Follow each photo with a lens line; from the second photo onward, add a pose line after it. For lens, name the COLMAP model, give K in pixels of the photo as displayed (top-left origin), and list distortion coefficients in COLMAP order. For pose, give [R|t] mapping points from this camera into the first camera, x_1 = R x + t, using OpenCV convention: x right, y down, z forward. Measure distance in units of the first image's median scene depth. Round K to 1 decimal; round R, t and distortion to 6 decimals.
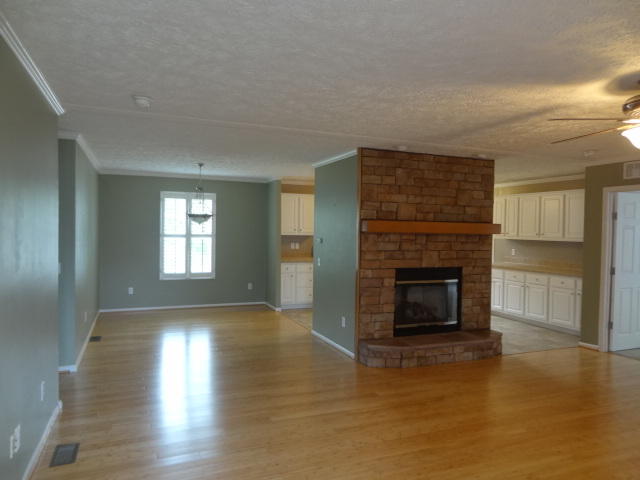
lens RADIAL K [[453.1, 0, 320.0], [0, 453.1, 240.0], [0, 0, 1]] dist [-0.009891, 0.032708]
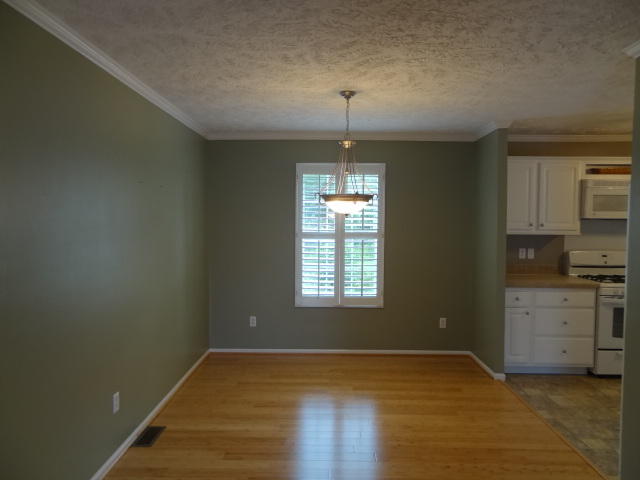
lens RADIAL K [[453.1, 0, 320.0], [0, 453.1, 240.0], [0, 0, 1]] dist [-0.009891, 0.032708]
pose [[0.923723, 0.008420, -0.382970, -0.083335], [-0.001644, 0.999836, 0.018018, -0.013953], [0.383059, -0.016014, 0.923585, 0.430050]]
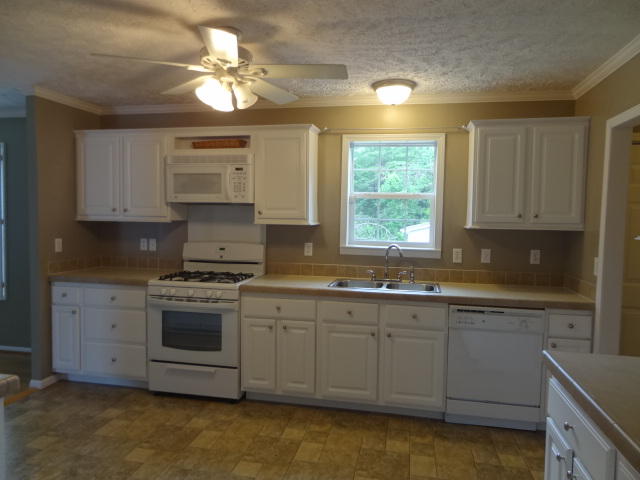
lens RADIAL K [[453.1, 0, 320.0], [0, 453.1, 240.0], [0, 0, 1]] dist [-0.009891, 0.032708]
pose [[0.827429, 0.026451, -0.560948, 0.389702], [-0.014216, 0.999557, 0.026164, -0.006931], [0.561391, -0.013674, 0.827438, 0.772262]]
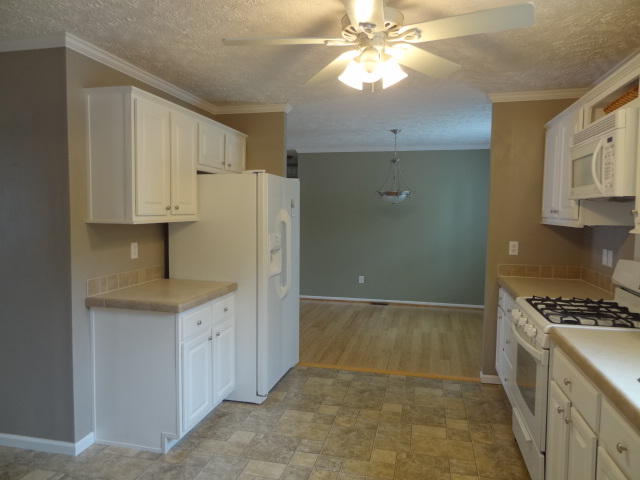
lens RADIAL K [[453.1, 0, 320.0], [0, 453.1, 240.0], [0, 0, 1]] dist [-0.009891, 0.032708]
pose [[-0.581000, 0.025994, -0.813489, 0.387745], [-0.045922, 0.996851, 0.064651, -0.016233], [0.812607, 0.074920, -0.577976, 1.199734]]
